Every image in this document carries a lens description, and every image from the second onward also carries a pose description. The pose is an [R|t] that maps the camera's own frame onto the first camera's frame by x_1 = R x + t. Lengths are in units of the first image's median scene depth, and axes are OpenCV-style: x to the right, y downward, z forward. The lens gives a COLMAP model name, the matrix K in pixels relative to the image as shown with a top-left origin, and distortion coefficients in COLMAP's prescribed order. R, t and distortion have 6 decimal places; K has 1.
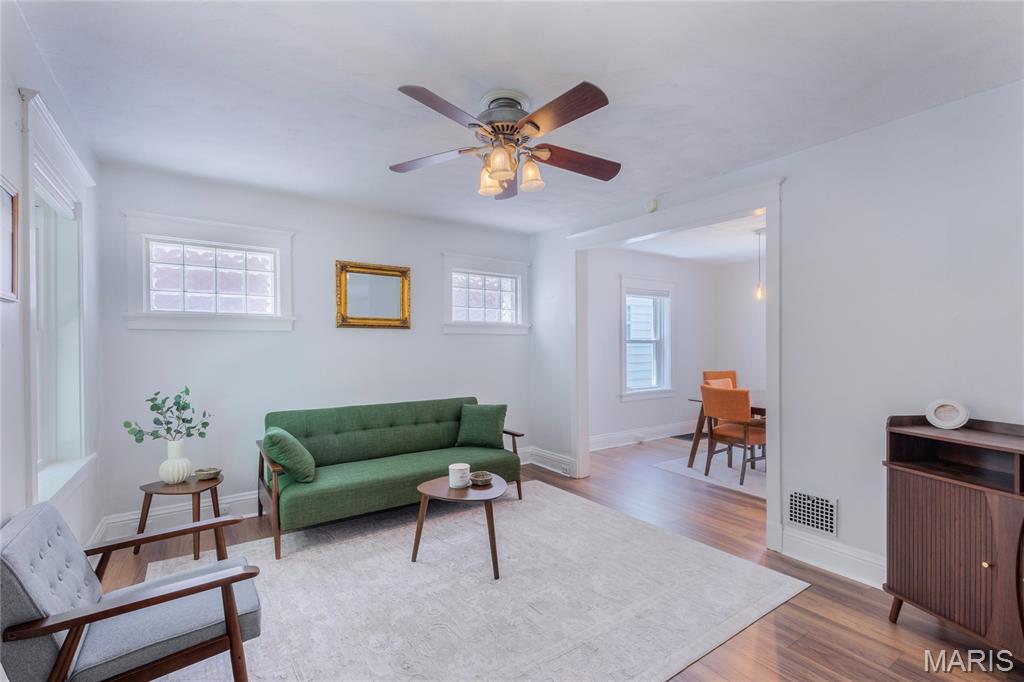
lens RADIAL K [[456.9, 0, 513.2], [0, 456.9, 349.6], [0, 0, 1]] dist [0.000486, -0.000434]
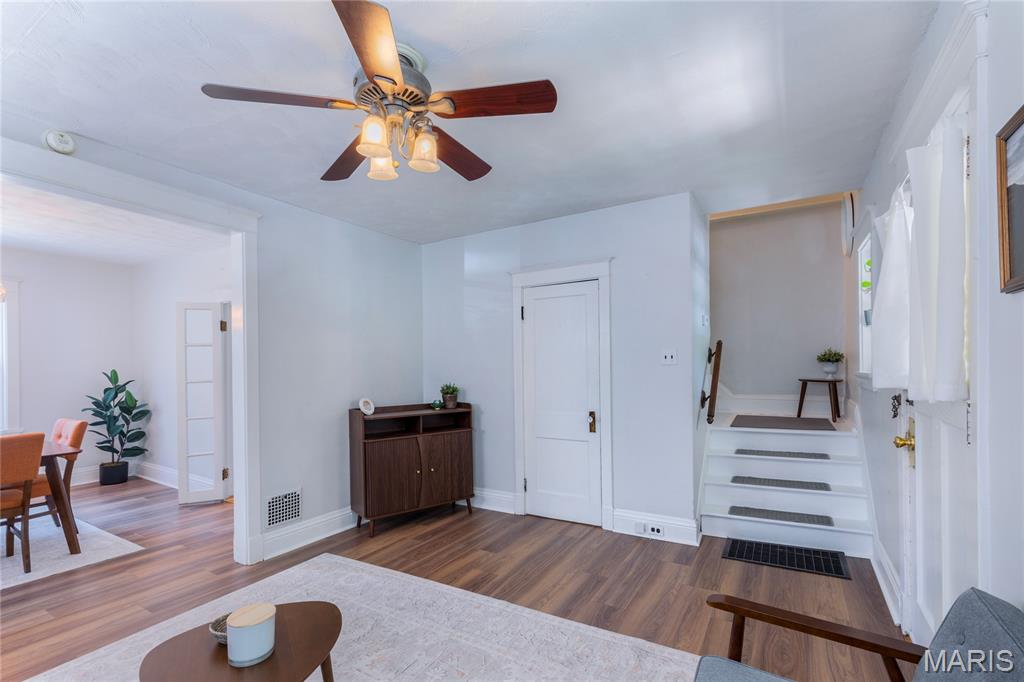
lens RADIAL K [[462.1, 0, 512.8], [0, 462.1, 361.1], [0, 0, 1]] dist [0.012327, -0.000101]
pose [[-0.408496, 0.014825, 0.912640, -0.486662], [0.020971, 0.999757, -0.006854, -0.003318], [-0.912519, 0.016339, -0.408707, 0.667776]]
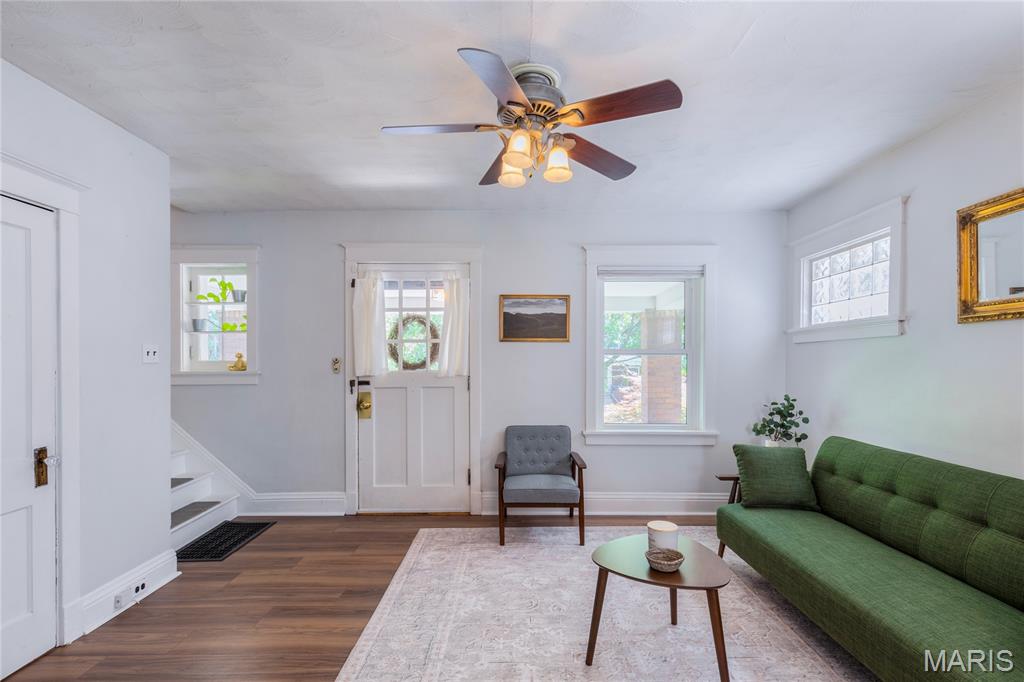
lens RADIAL K [[462.1, 0, 512.8], [0, 462.1, 361.1], [0, 0, 1]] dist [0.012327, -0.000101]
pose [[-0.577542, 0.002666, -0.816357, 0.427391], [0.000305, 0.999995, 0.003050, -0.001547], [0.816361, 0.001512, -0.577540, 0.865839]]
